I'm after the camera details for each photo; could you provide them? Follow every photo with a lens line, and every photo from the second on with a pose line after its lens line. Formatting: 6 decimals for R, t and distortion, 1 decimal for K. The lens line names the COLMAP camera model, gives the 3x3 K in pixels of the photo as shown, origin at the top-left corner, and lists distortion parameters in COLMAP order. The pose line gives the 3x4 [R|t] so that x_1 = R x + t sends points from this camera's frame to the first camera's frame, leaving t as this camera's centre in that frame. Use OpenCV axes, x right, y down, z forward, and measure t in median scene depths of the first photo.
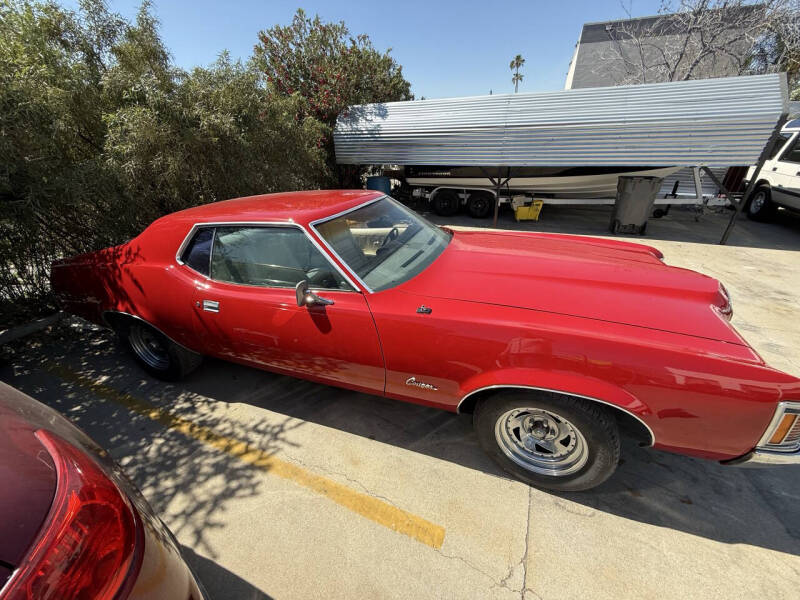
lens RADIAL K [[326.2, 0, 399.7], [0, 326.2, 302.6], [0, 0, 1]] dist [-0.001532, -0.000001]
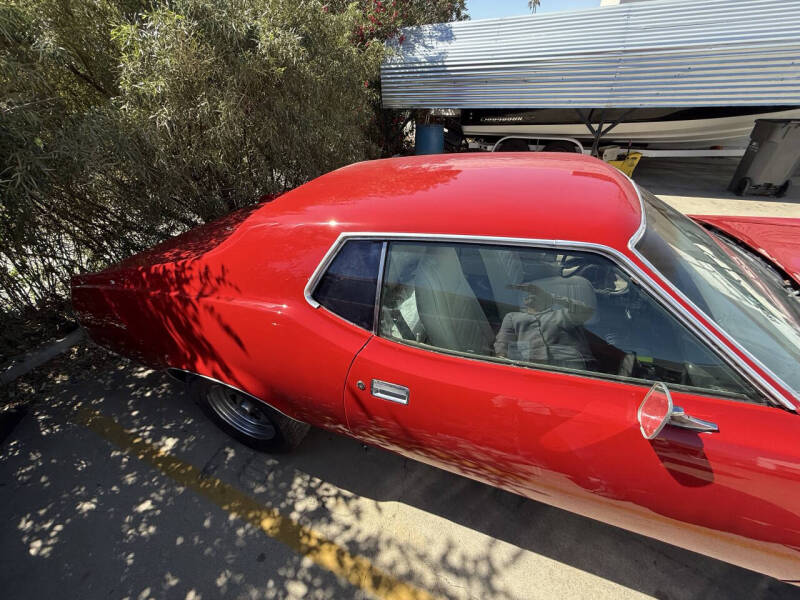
lens RADIAL K [[322.9, 0, 396.5], [0, 322.9, 302.3], [0, 0, 1]] dist [-0.000613, 0.000024]
pose [[0.999901, -0.012592, -0.006332, -0.482924], [0.013354, 0.990092, 0.139784, -0.181566], [0.004509, -0.139855, 0.990162, 0.418310]]
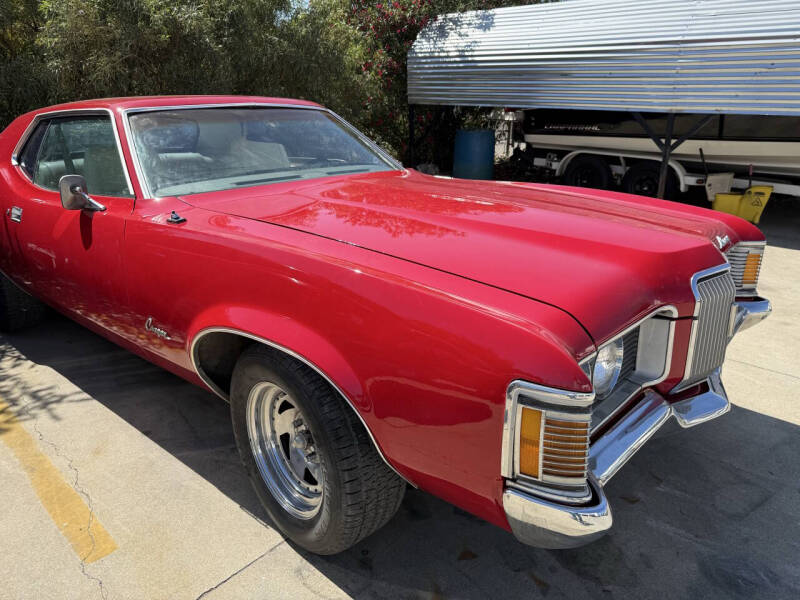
lens RADIAL K [[590.8, 0, 400.0], [0, 590.8, 300.0], [0, 0, 1]] dist [0.002237, -0.000033]
pose [[0.934573, 0.147346, -0.323825, 0.634471], [-0.187539, 0.977509, -0.096464, 0.148417], [0.302328, 0.150883, 0.941187, -0.005837]]
